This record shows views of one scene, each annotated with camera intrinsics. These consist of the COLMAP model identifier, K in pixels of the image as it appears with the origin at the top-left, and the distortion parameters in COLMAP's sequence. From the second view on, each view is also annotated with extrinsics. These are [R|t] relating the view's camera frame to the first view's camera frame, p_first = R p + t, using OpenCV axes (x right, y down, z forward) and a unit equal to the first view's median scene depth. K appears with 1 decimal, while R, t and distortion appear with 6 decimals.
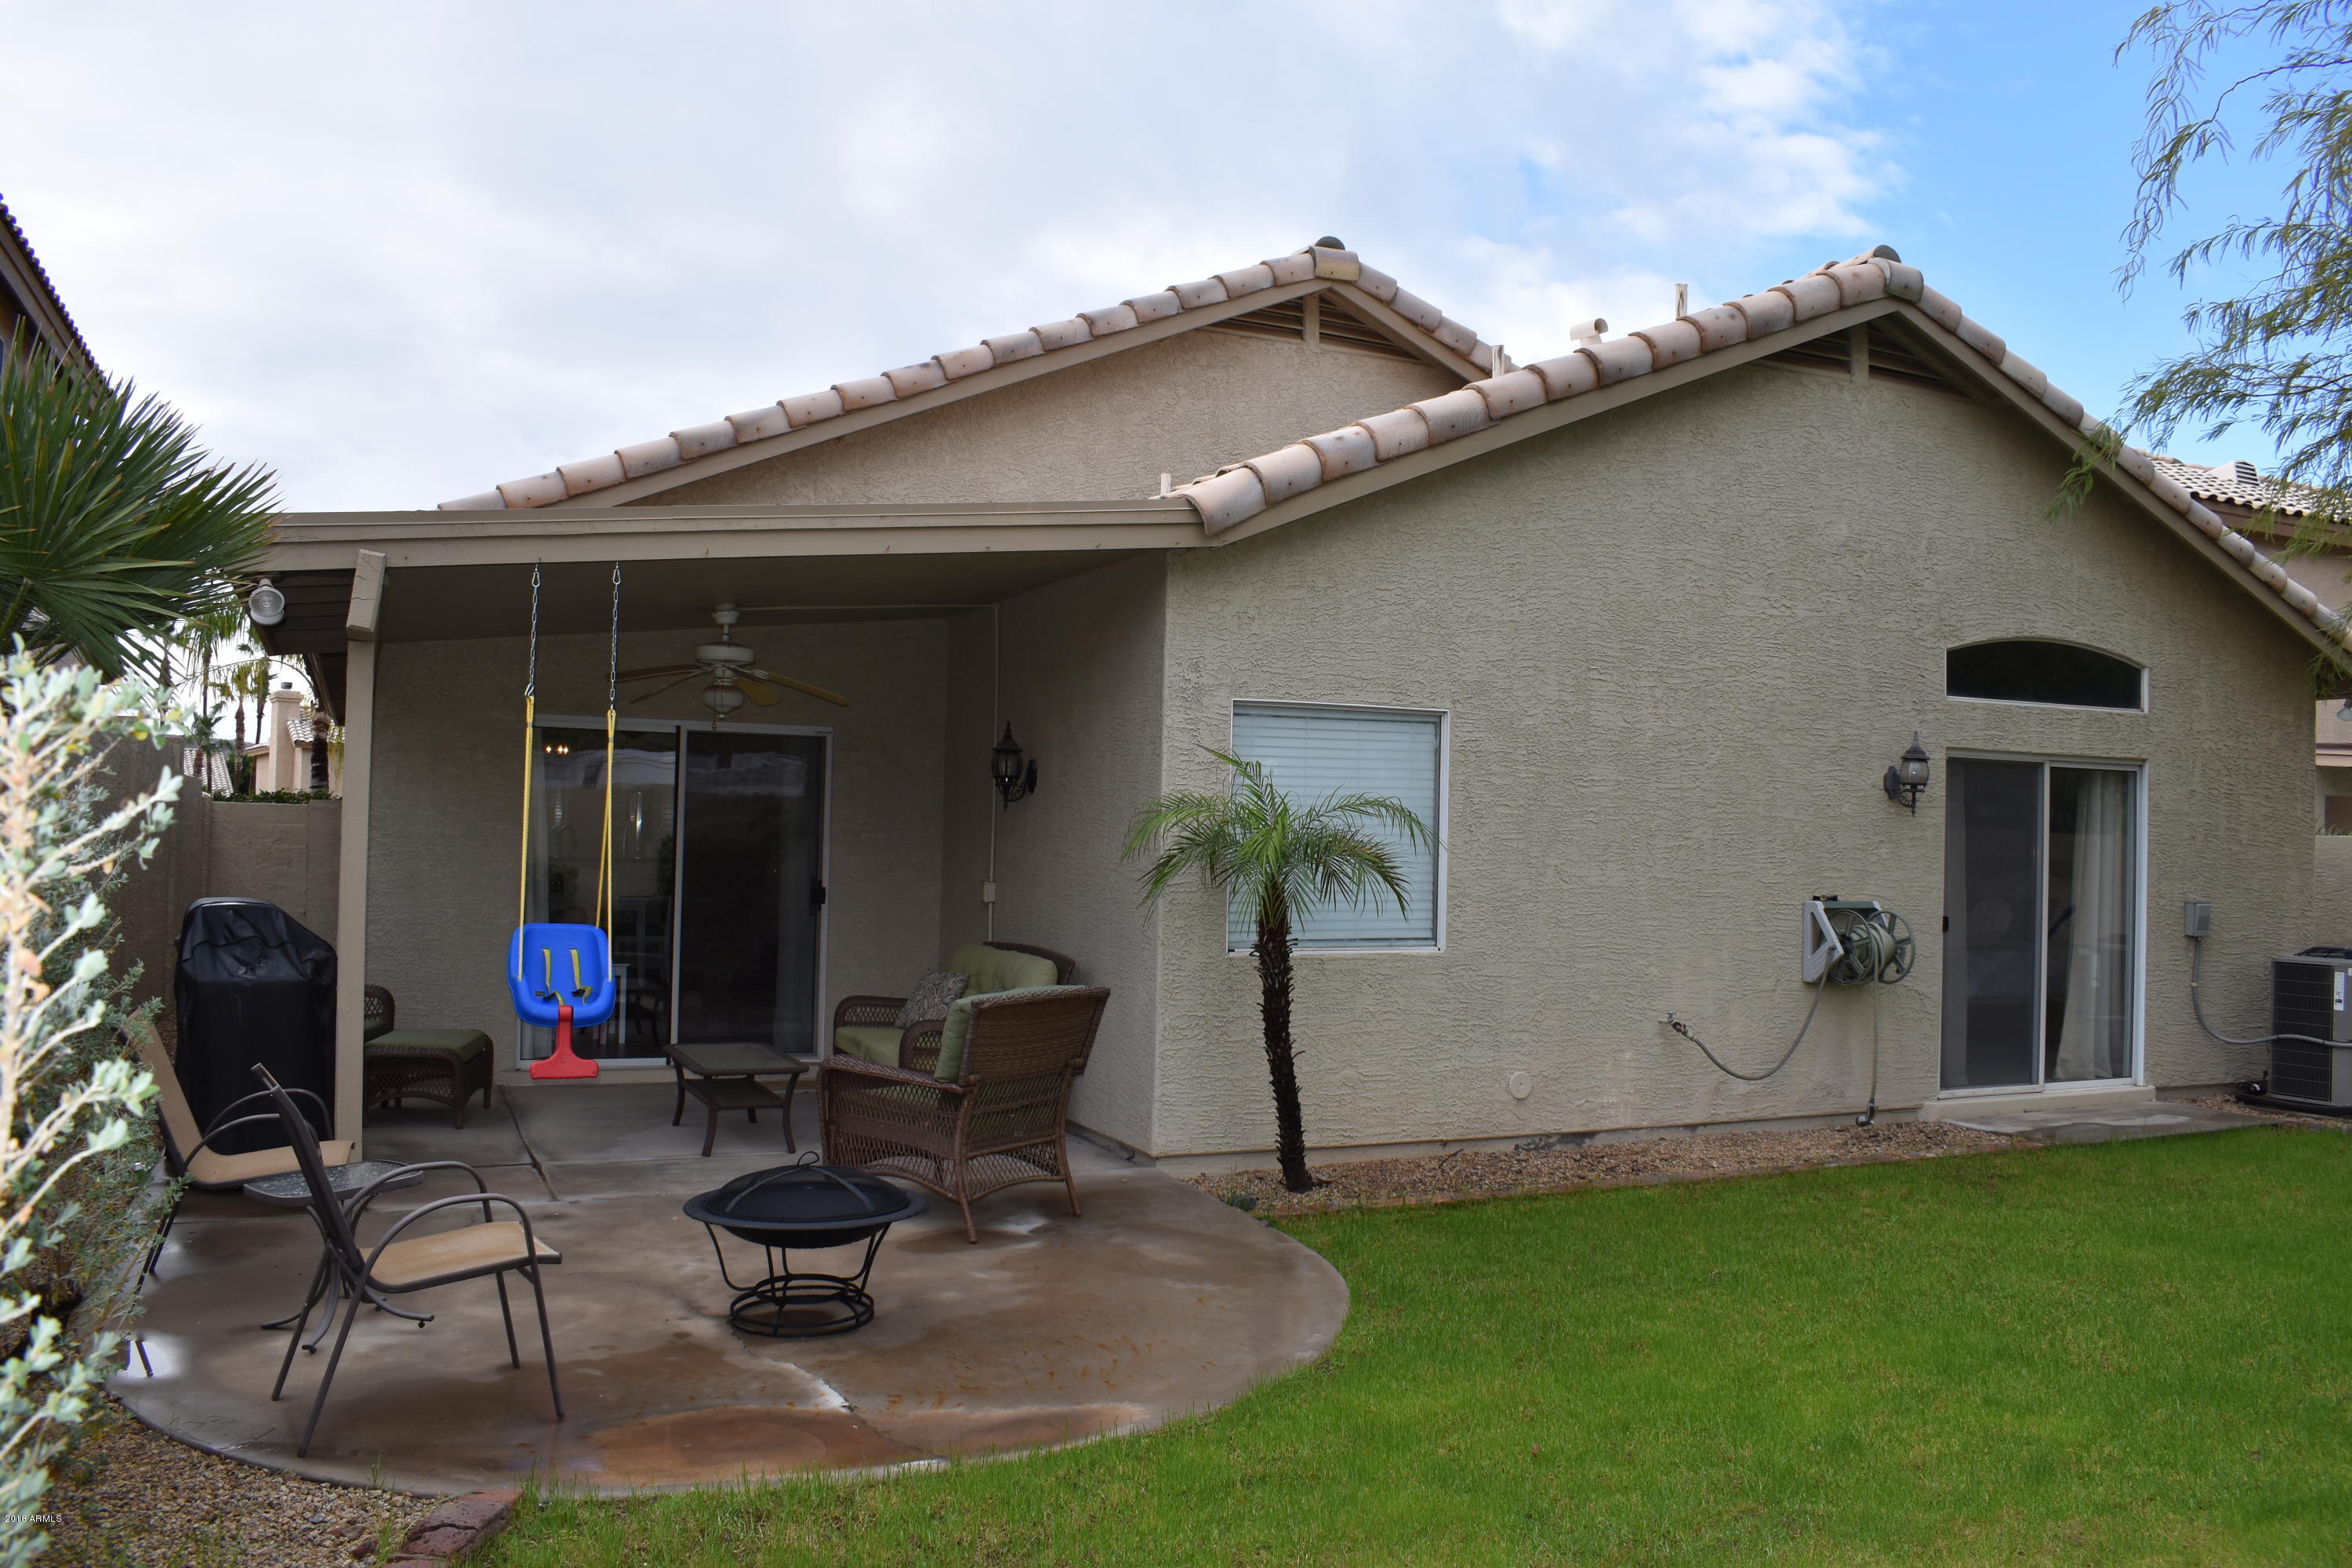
lens RADIAL K [[1823.3, 0, 1181.5], [0, 1823.3, 781.6], [0, 0, 1]] dist [-0.098869, 0.015955]
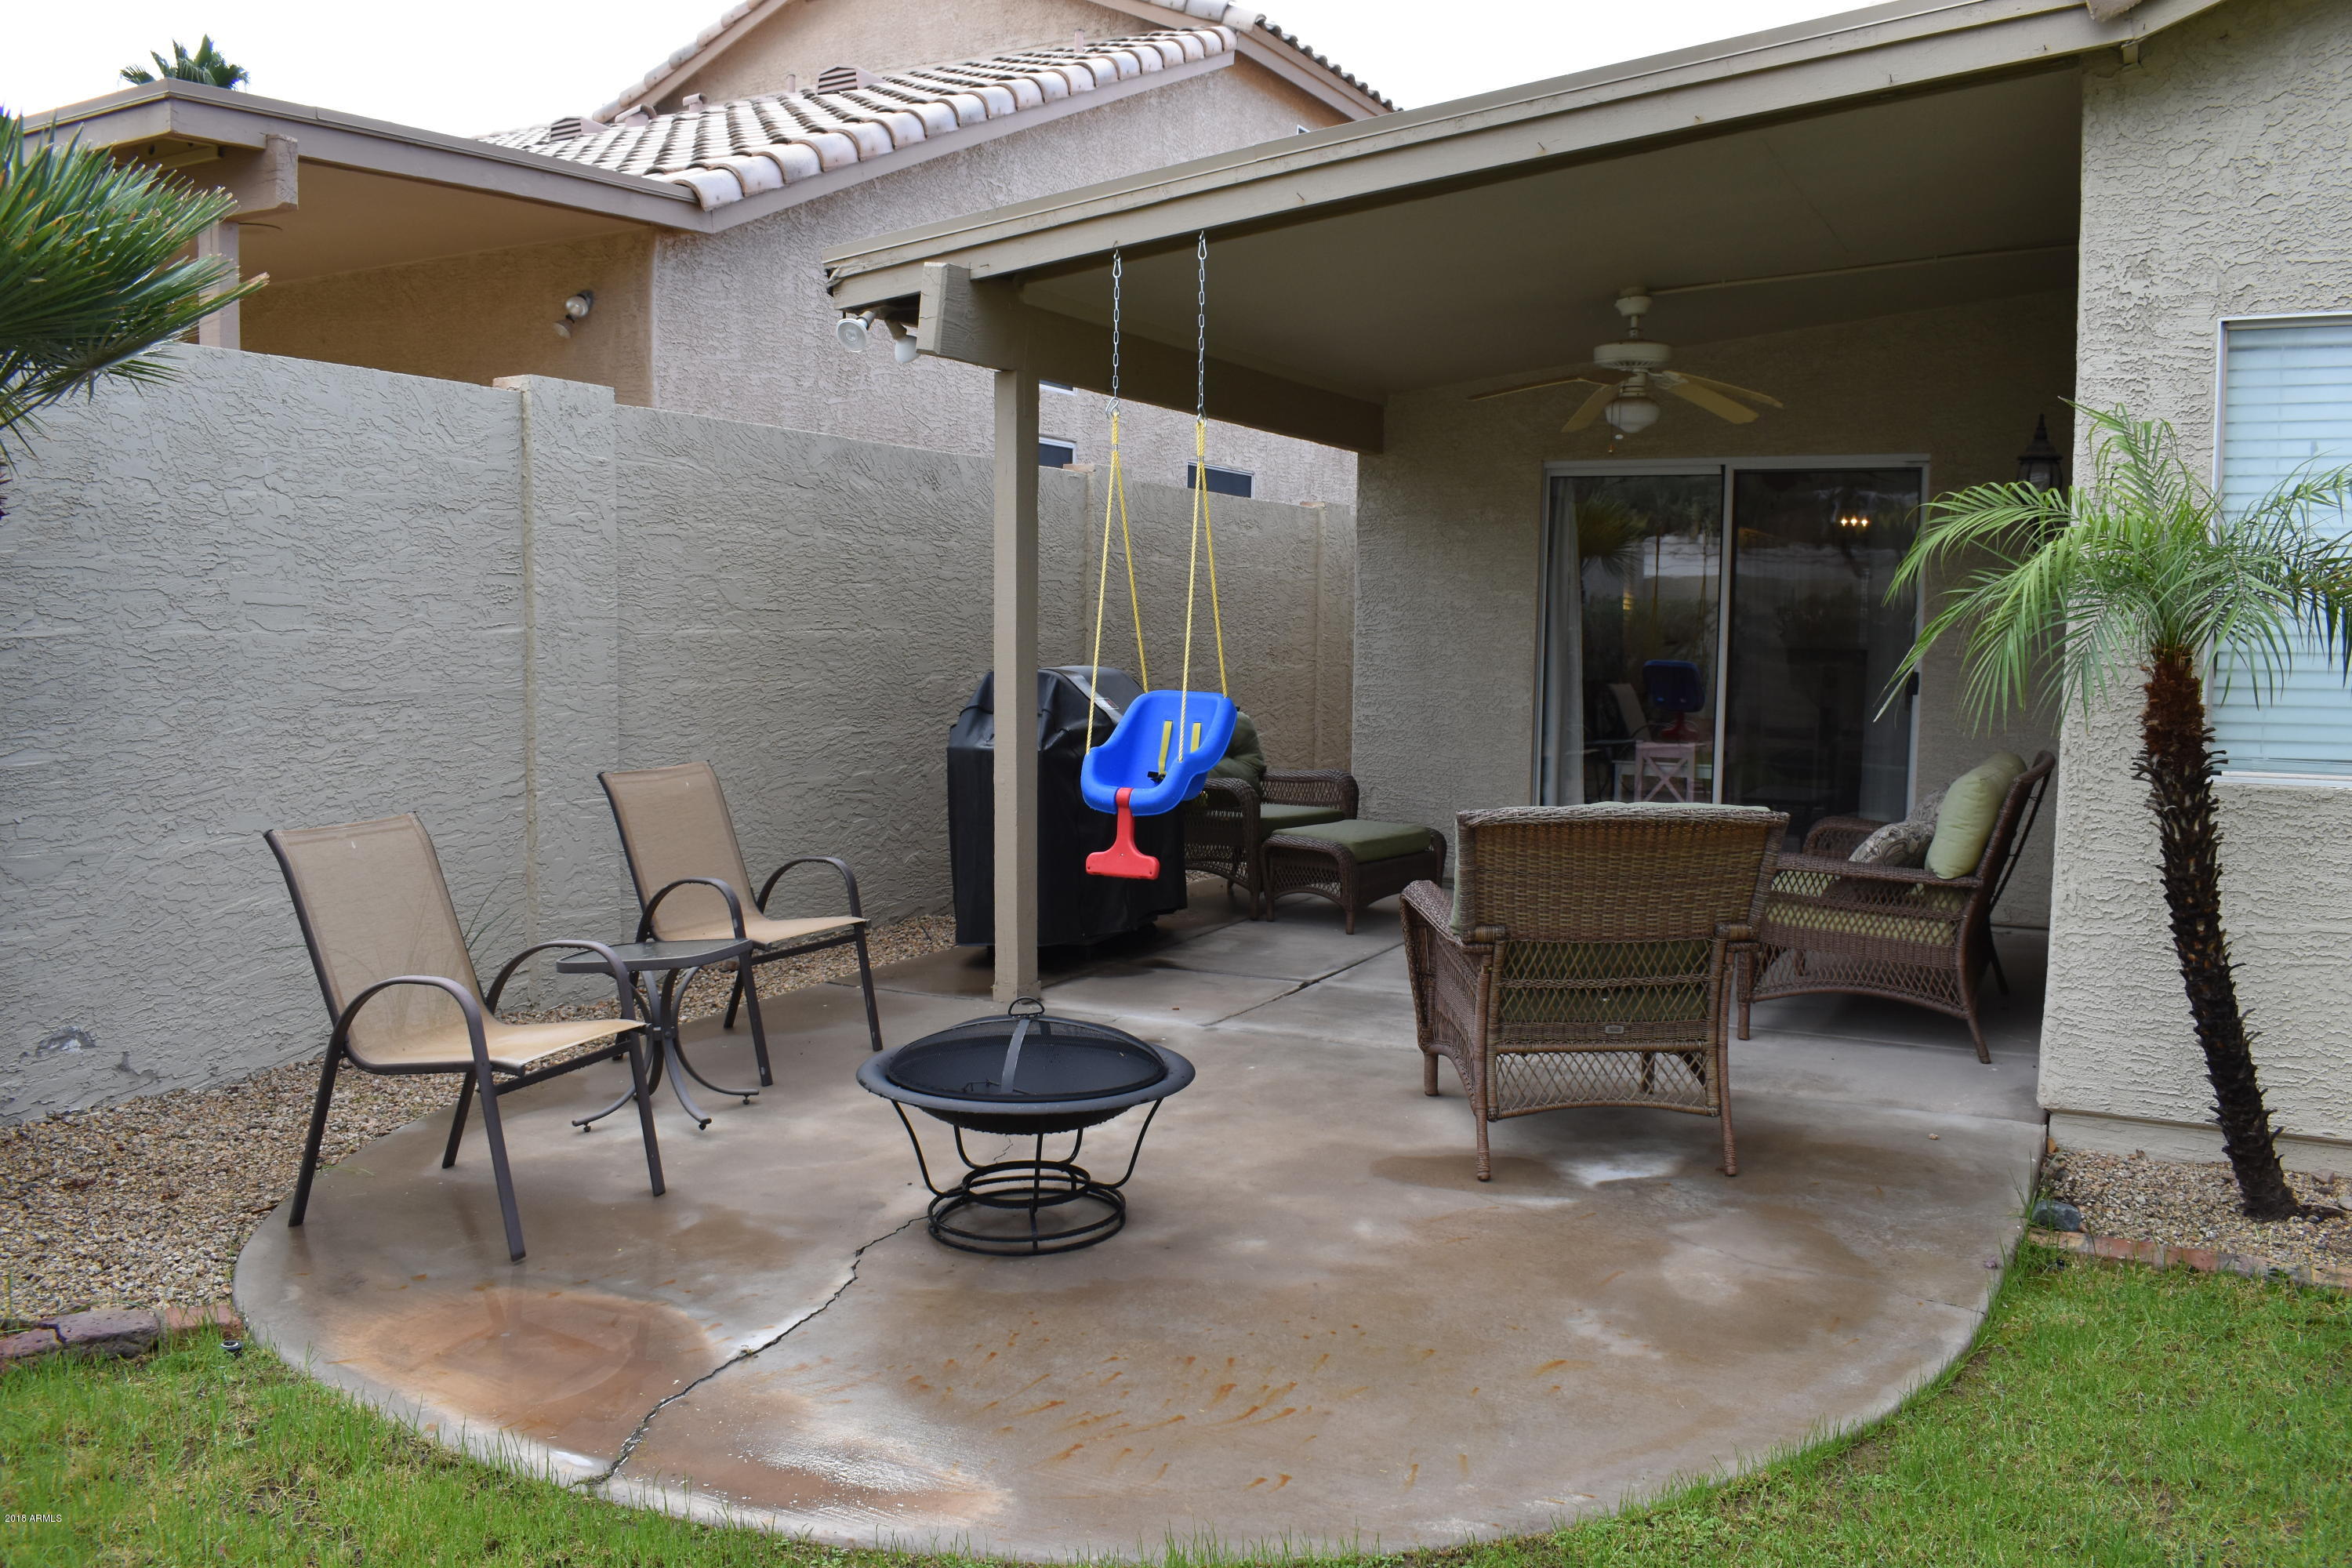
lens RADIAL K [[1823.3, 0, 1181.5], [0, 1823.3, 781.6], [0, 0, 1]] dist [-0.098869, 0.015955]
pose [[0.604729, 0.054831, -0.794542, 0.265720], [0.027315, 0.995613, 0.089496, 0.037892], [0.795963, -0.075823, 0.600578, 0.416774]]
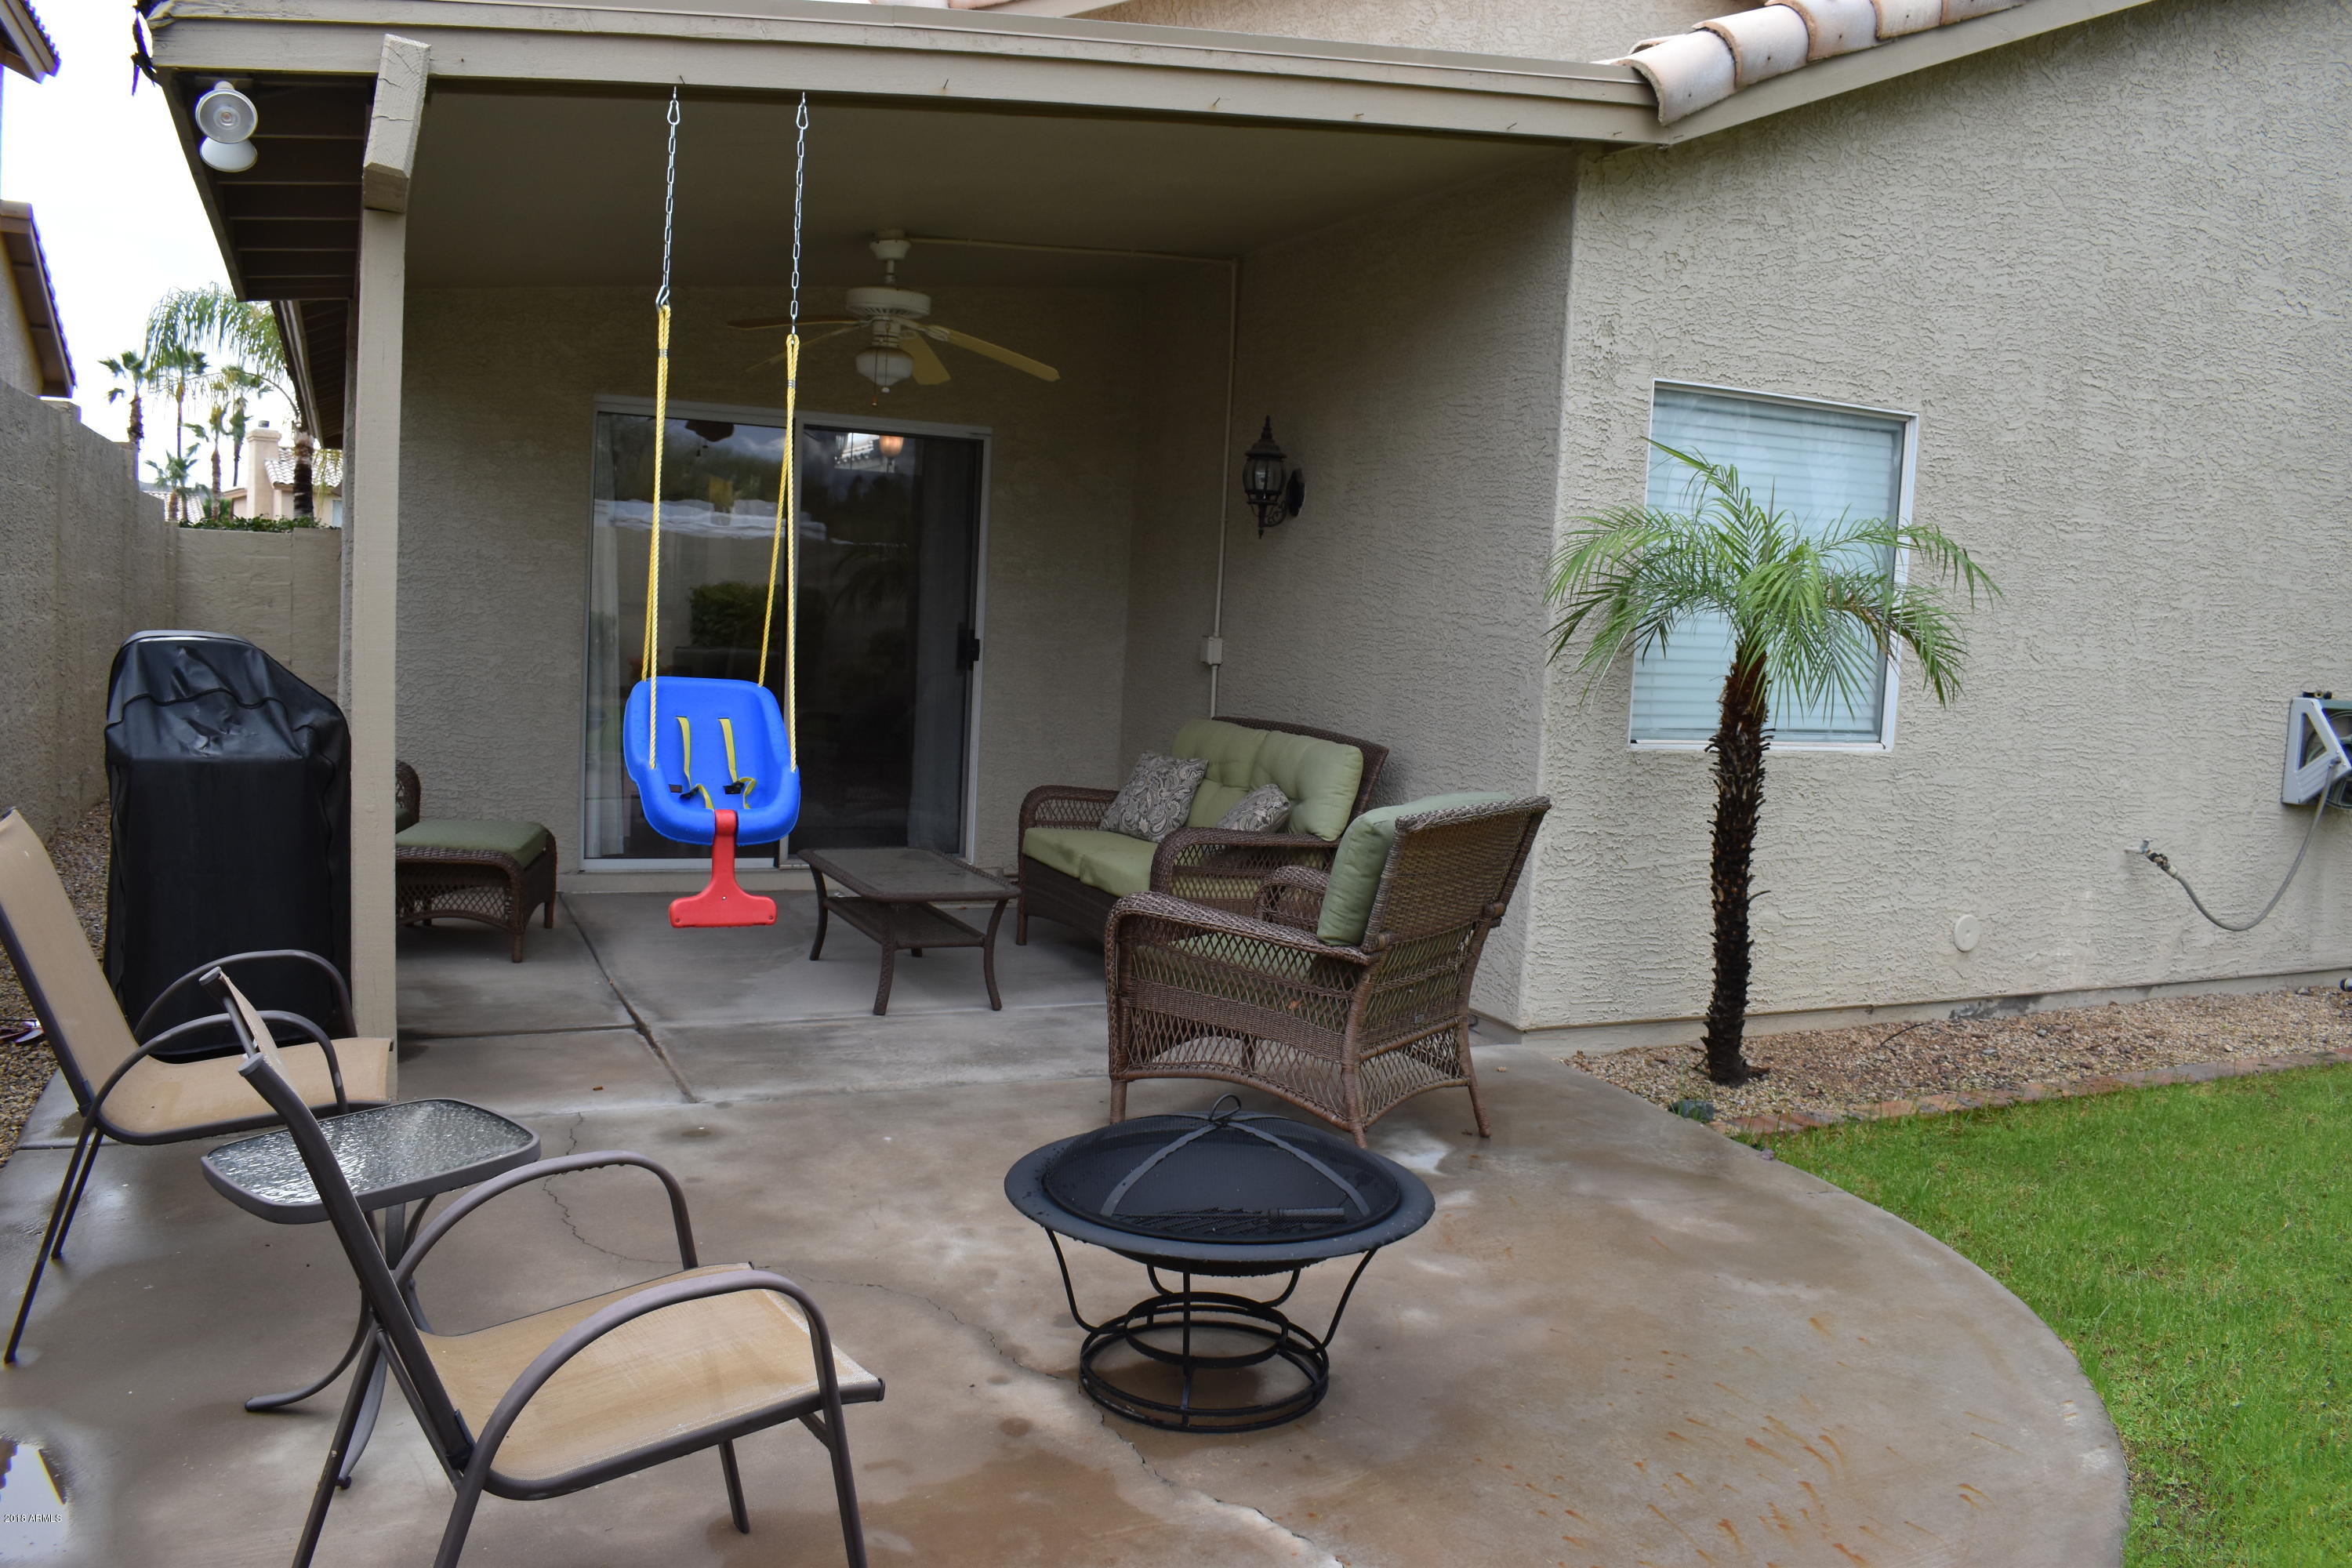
lens RADIAL K [[1823.3, 0, 1181.5], [0, 1823.3, 781.6], [0, 0, 1]] dist [-0.098869, 0.015955]
pose [[0.999571, 0.027457, 0.010228, -0.152707], [-0.028519, 0.991777, 0.124764, 0.025701], [-0.006718, -0.125002, 0.992134, 0.303114]]
